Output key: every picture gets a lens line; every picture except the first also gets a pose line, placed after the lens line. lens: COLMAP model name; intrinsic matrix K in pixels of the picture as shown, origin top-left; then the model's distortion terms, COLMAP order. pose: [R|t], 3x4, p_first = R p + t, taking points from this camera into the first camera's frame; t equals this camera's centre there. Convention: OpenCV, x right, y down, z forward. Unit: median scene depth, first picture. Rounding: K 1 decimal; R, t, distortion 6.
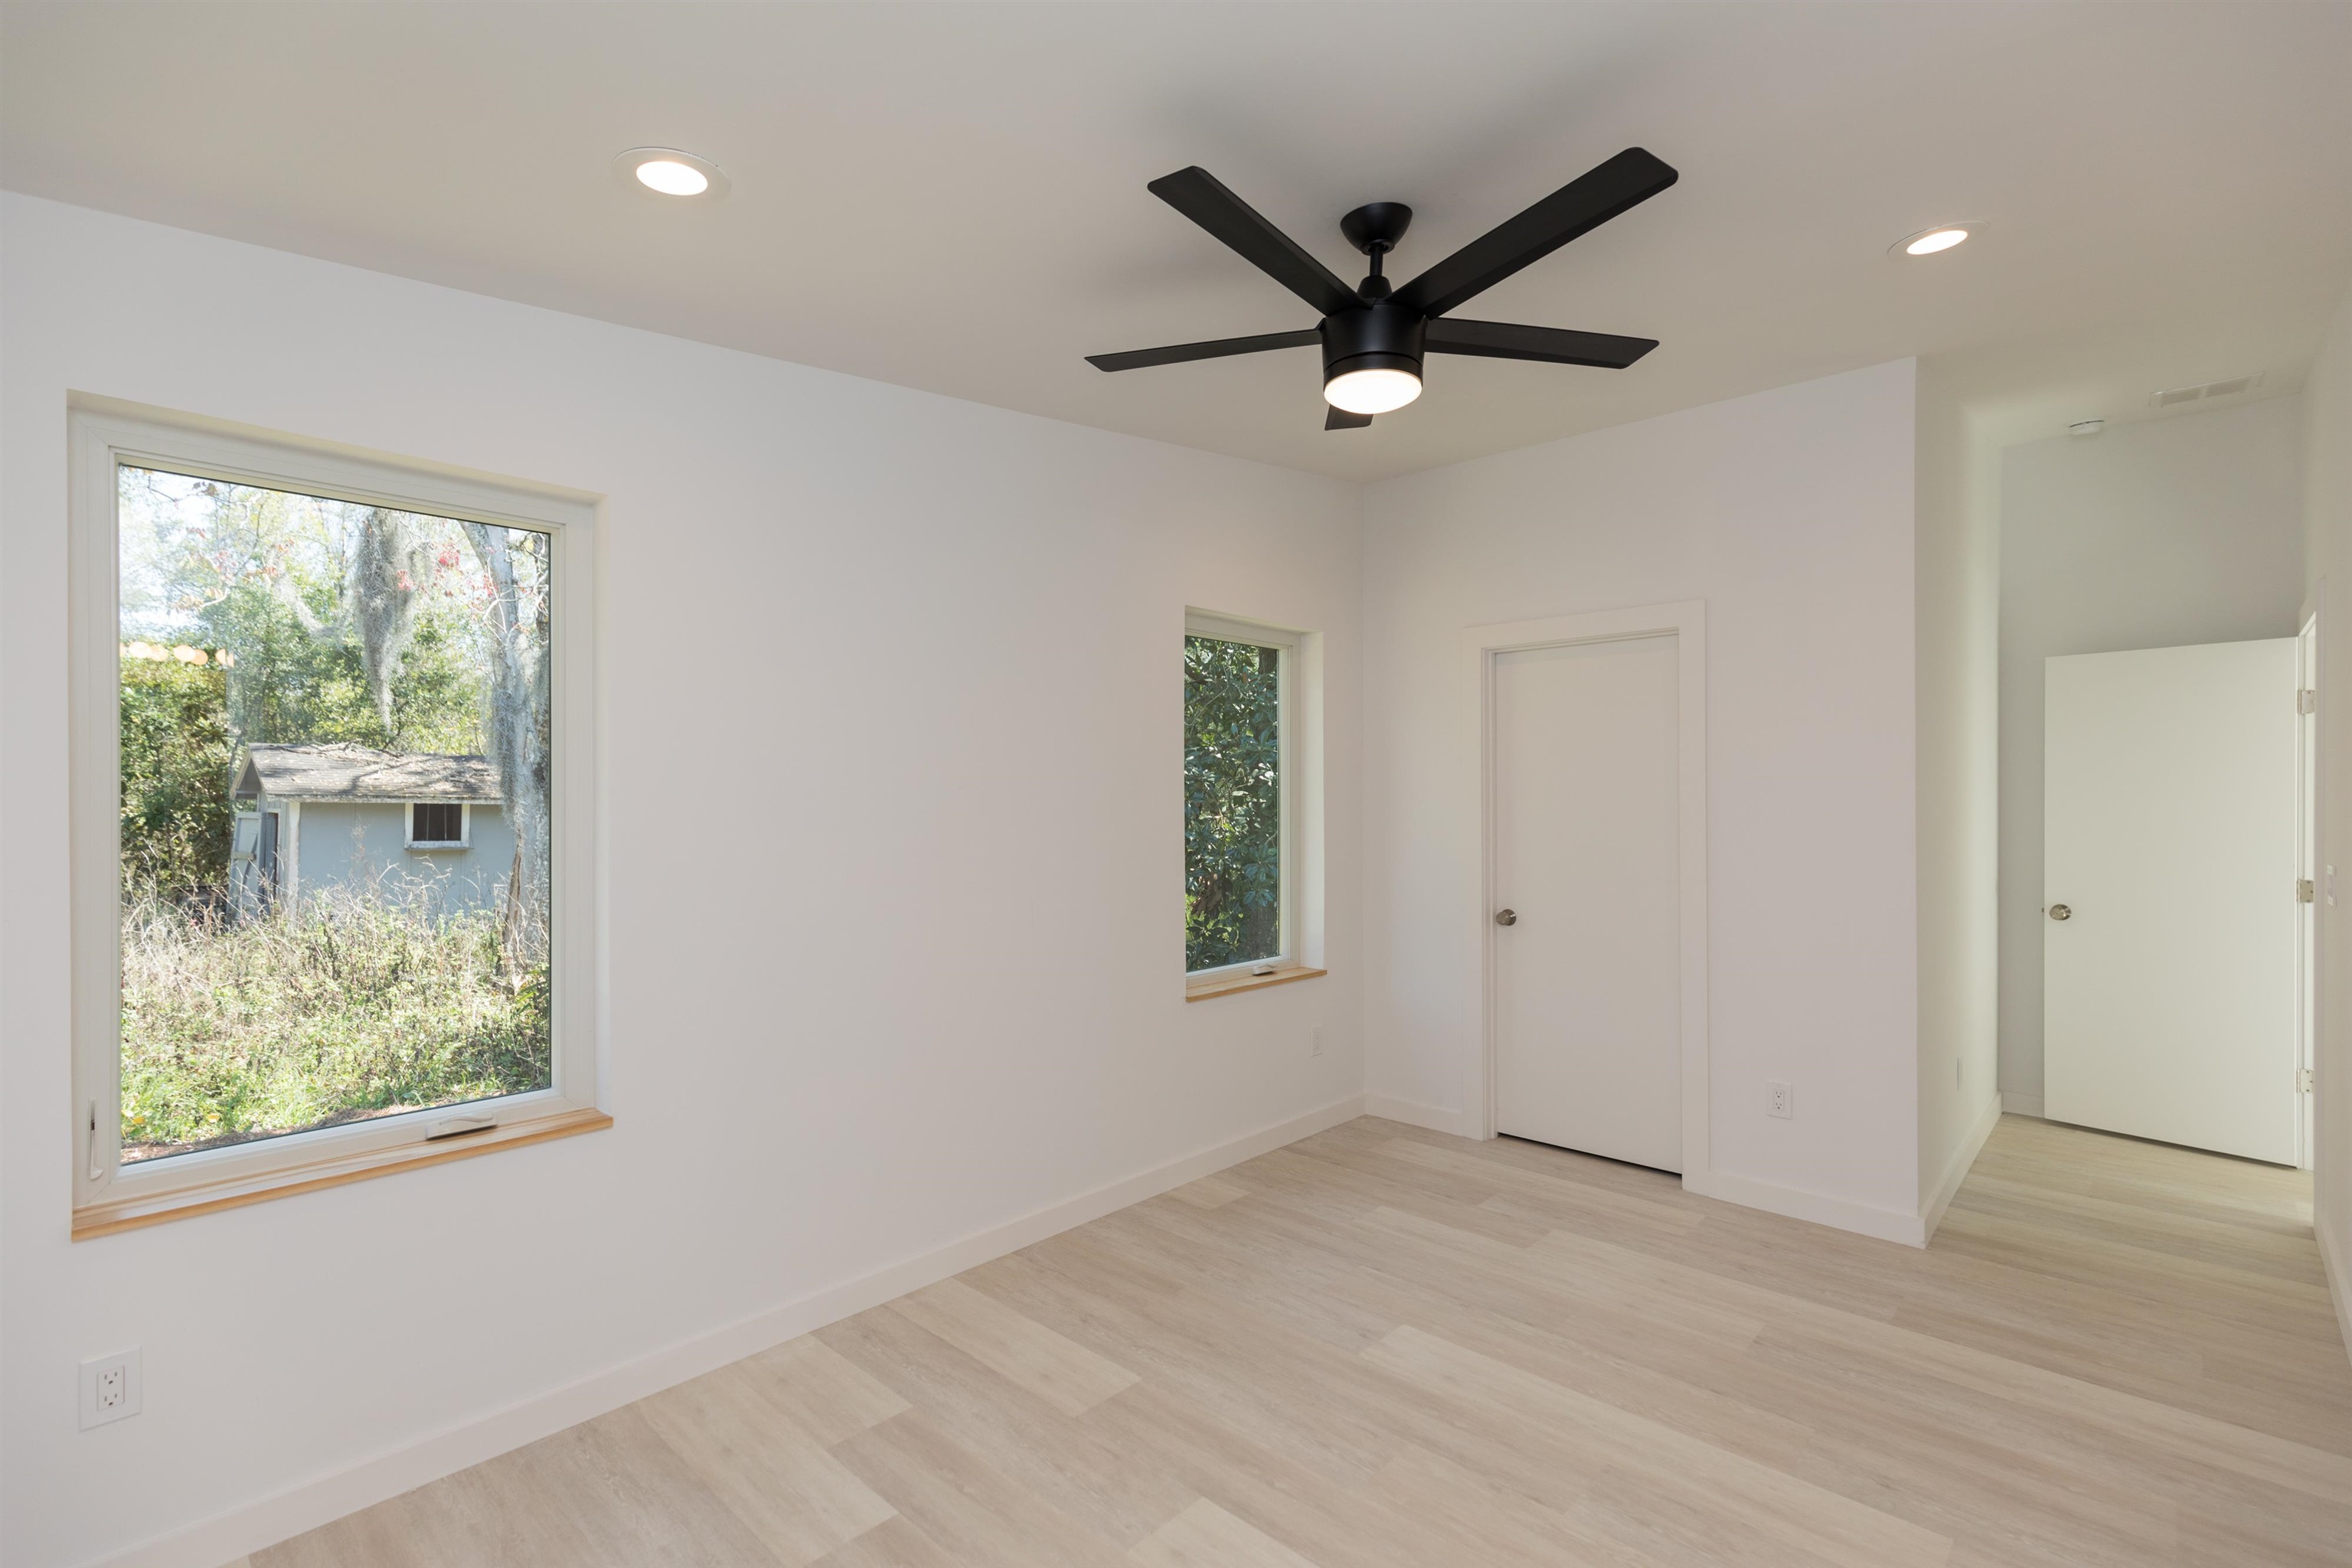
lens RADIAL K [[1060.5, 0, 1185.5], [0, 1060.5, 786.8], [0, 0, 1]] dist [0.004526, 0.000218]
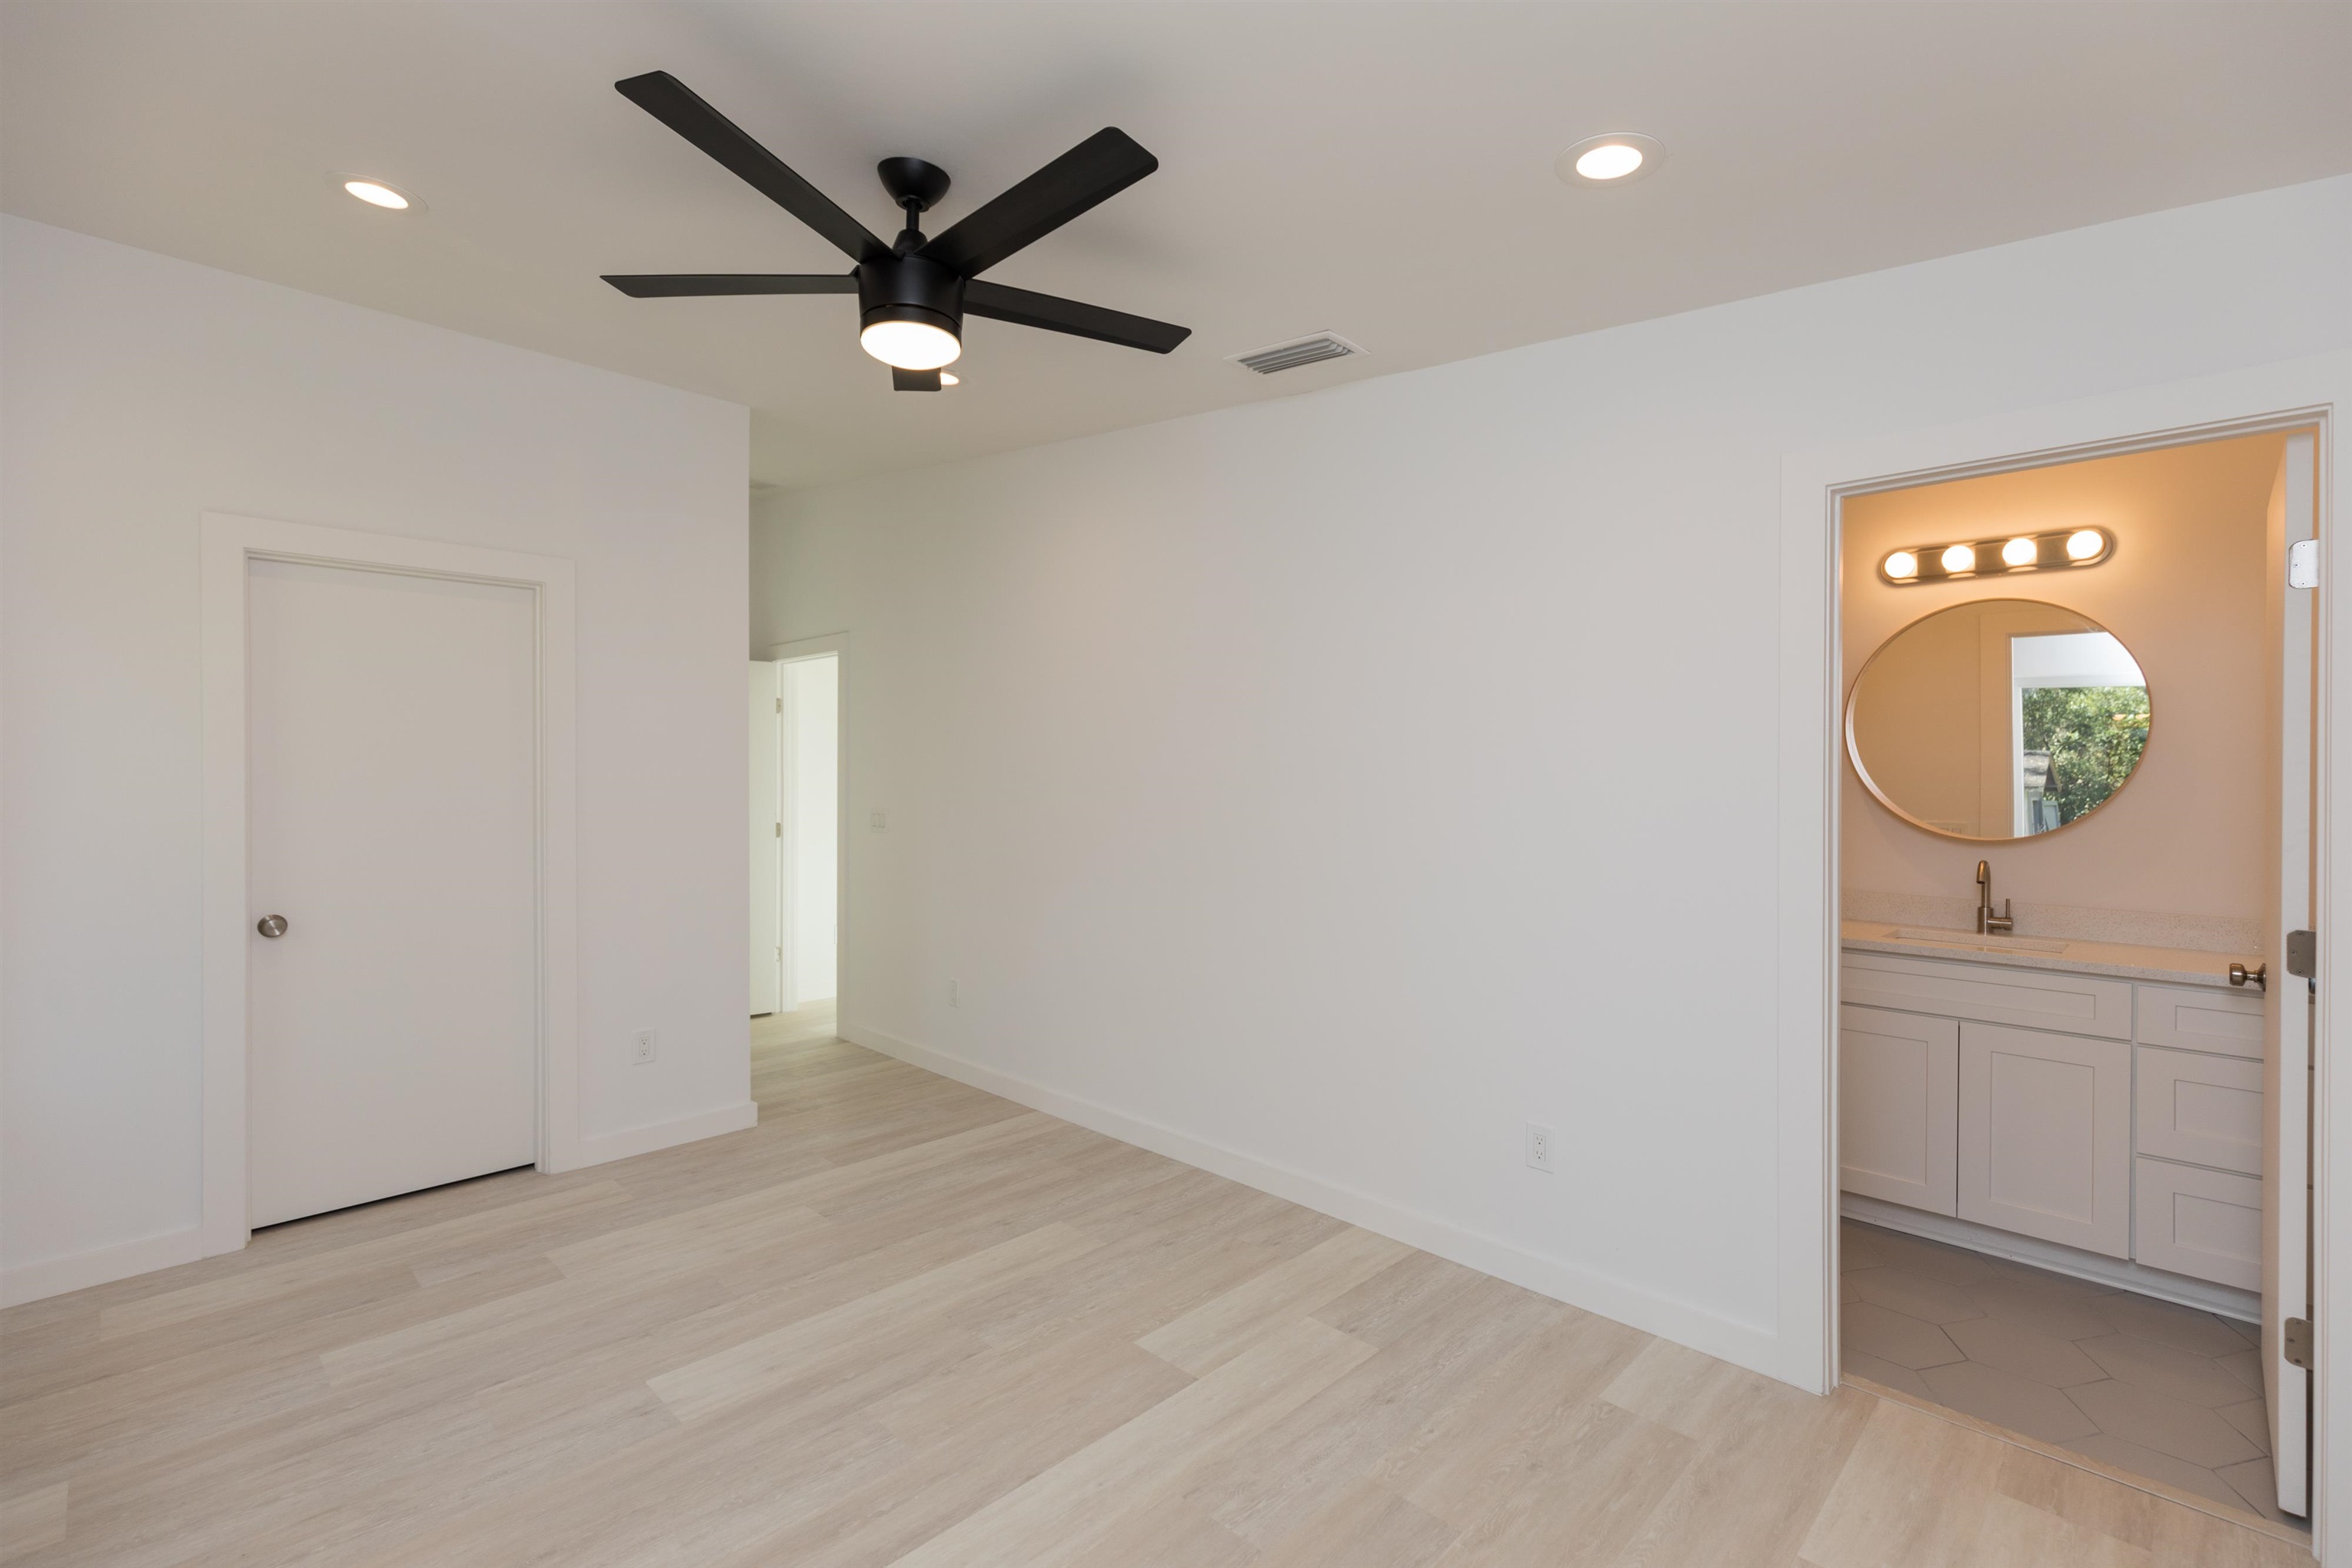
lens RADIAL K [[1053.7, 0, 1179.2], [0, 1053.7, 775.5], [0, 0, 1]] dist [0.004932, 0.000819]
pose [[0.024133, -0.001419, 0.999708, -0.618670], [-0.010439, 0.999944, 0.001672, 0.019348], [-0.999654, -0.010476, 0.024117, 0.558664]]
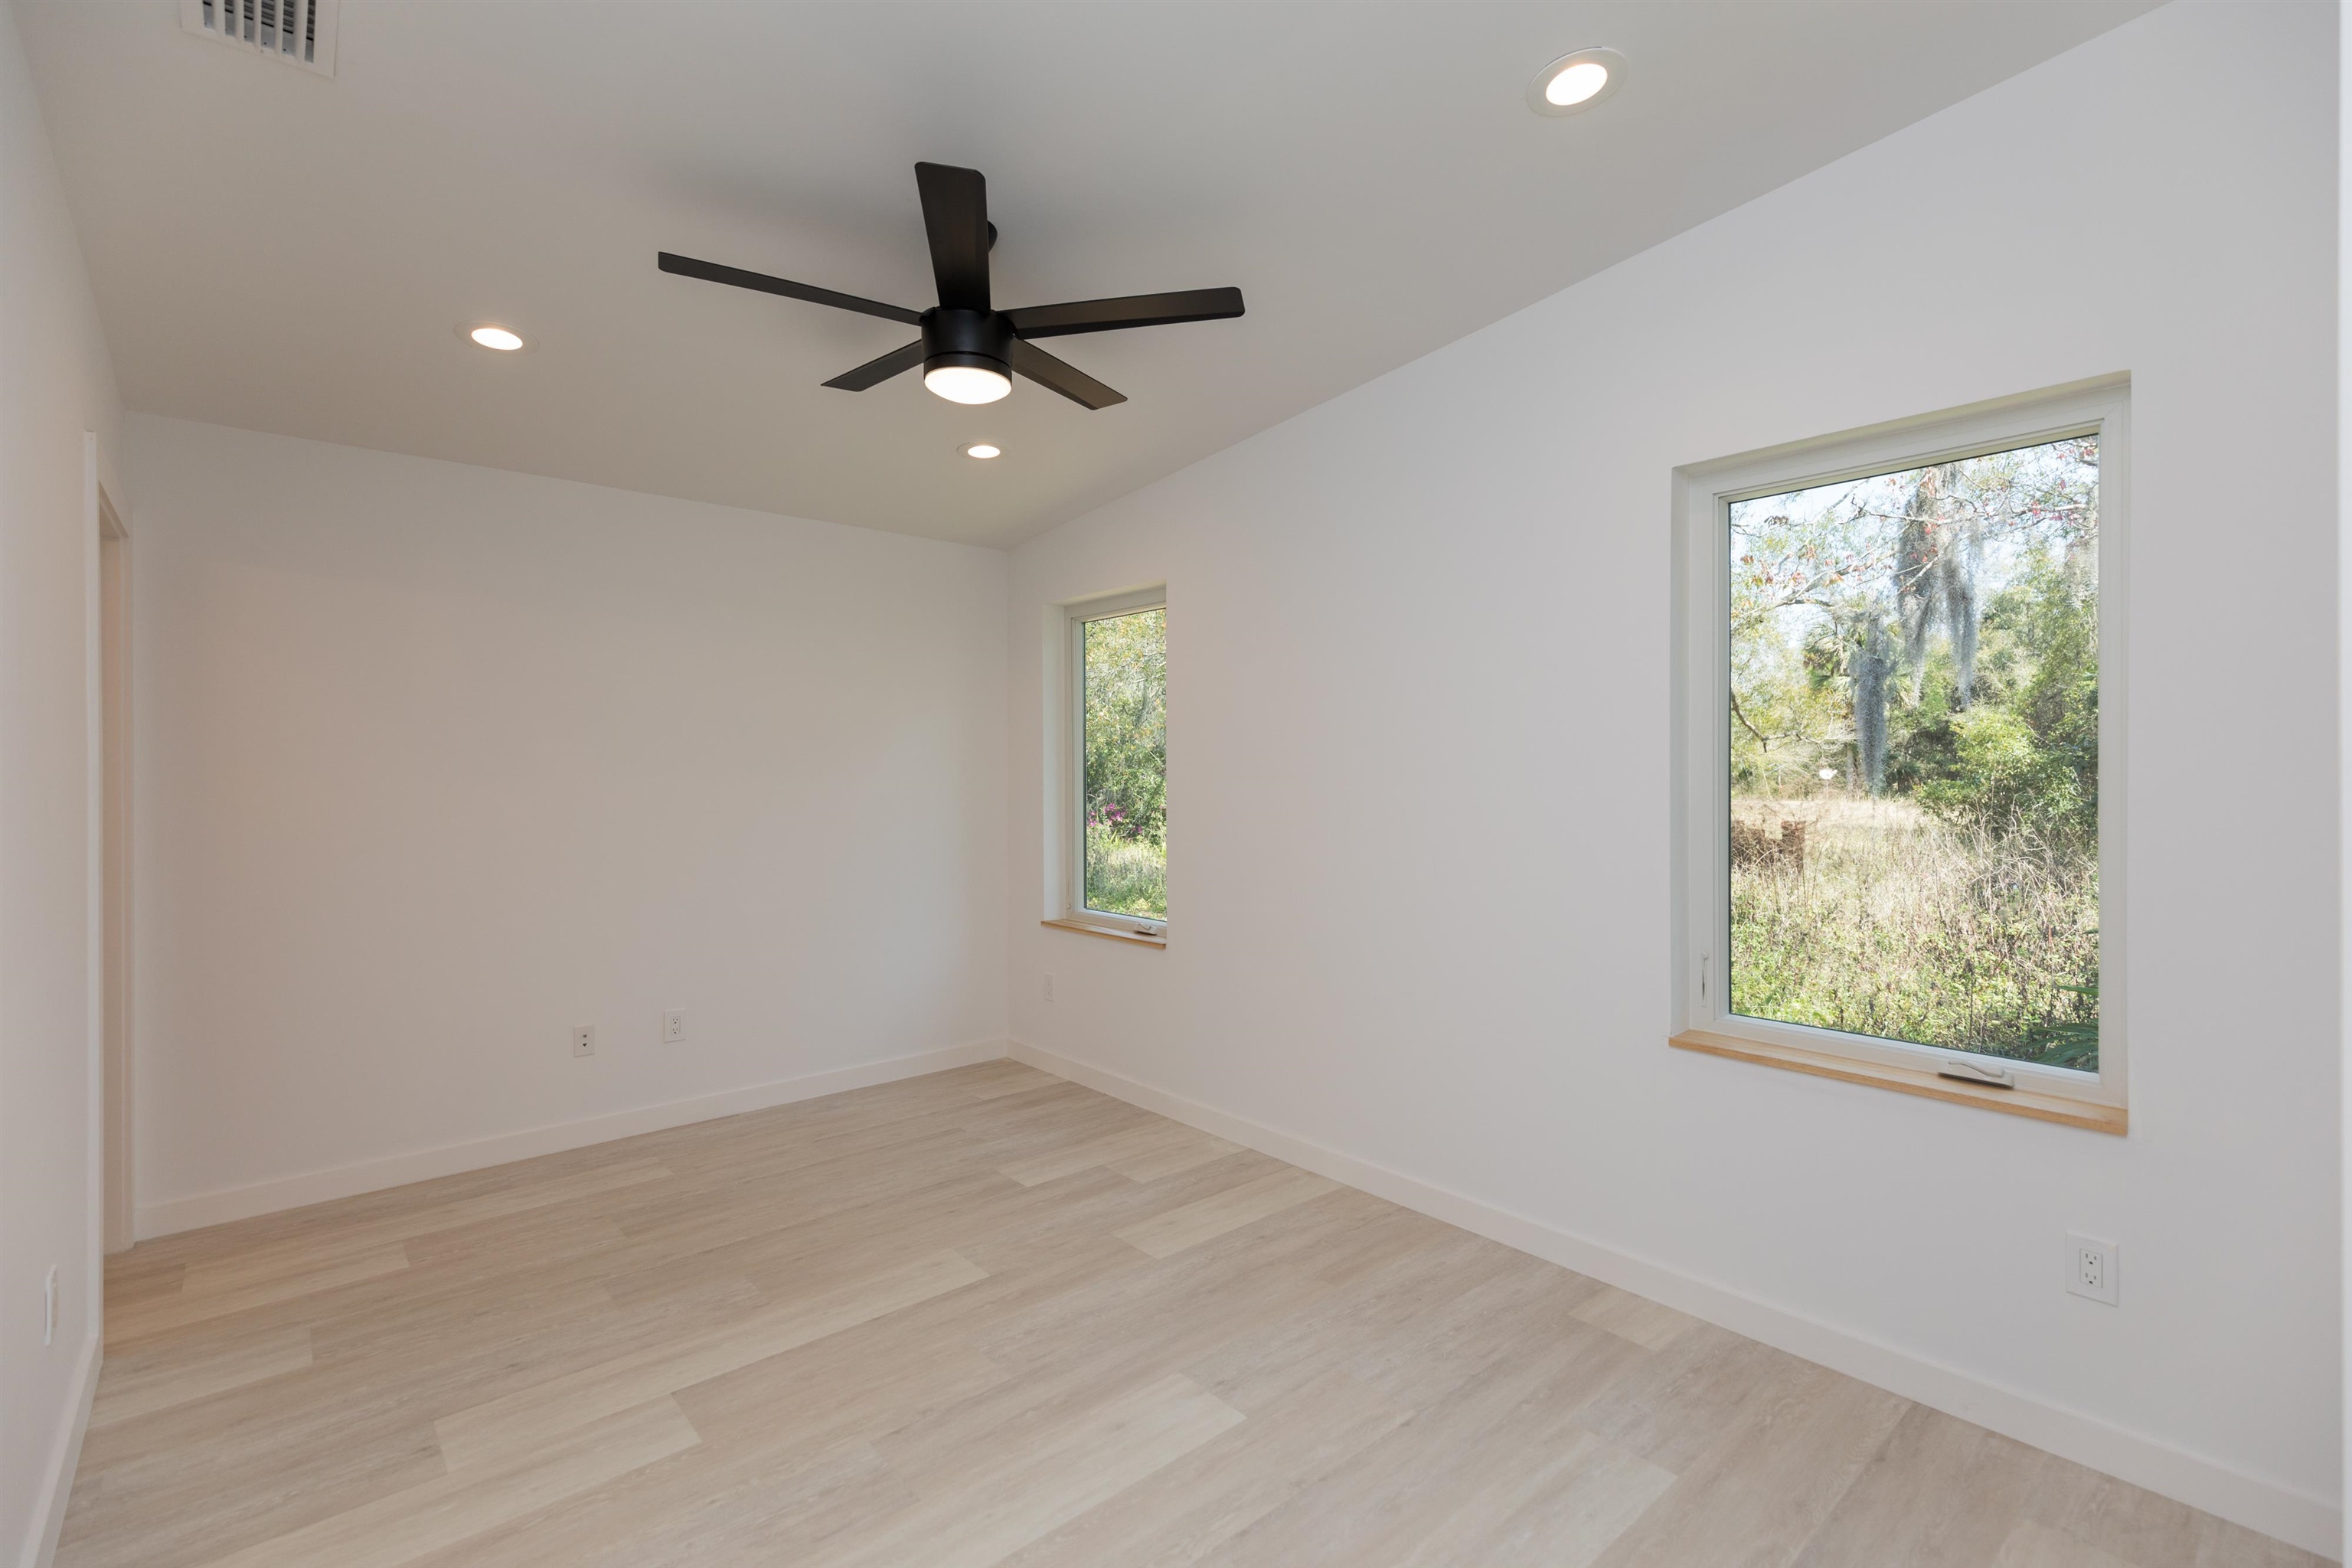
lens RADIAL K [[1060.5, 0, 1185.5], [0, 1060.5, 786.8], [0, 0, 1]] dist [0.004526, 0.000218]
pose [[-0.097244, 0.015097, -0.995146, 0.976348], [0.007060, 0.999870, 0.014478, 0.029887], [0.995236, -0.005618, -0.097338, 1.029033]]
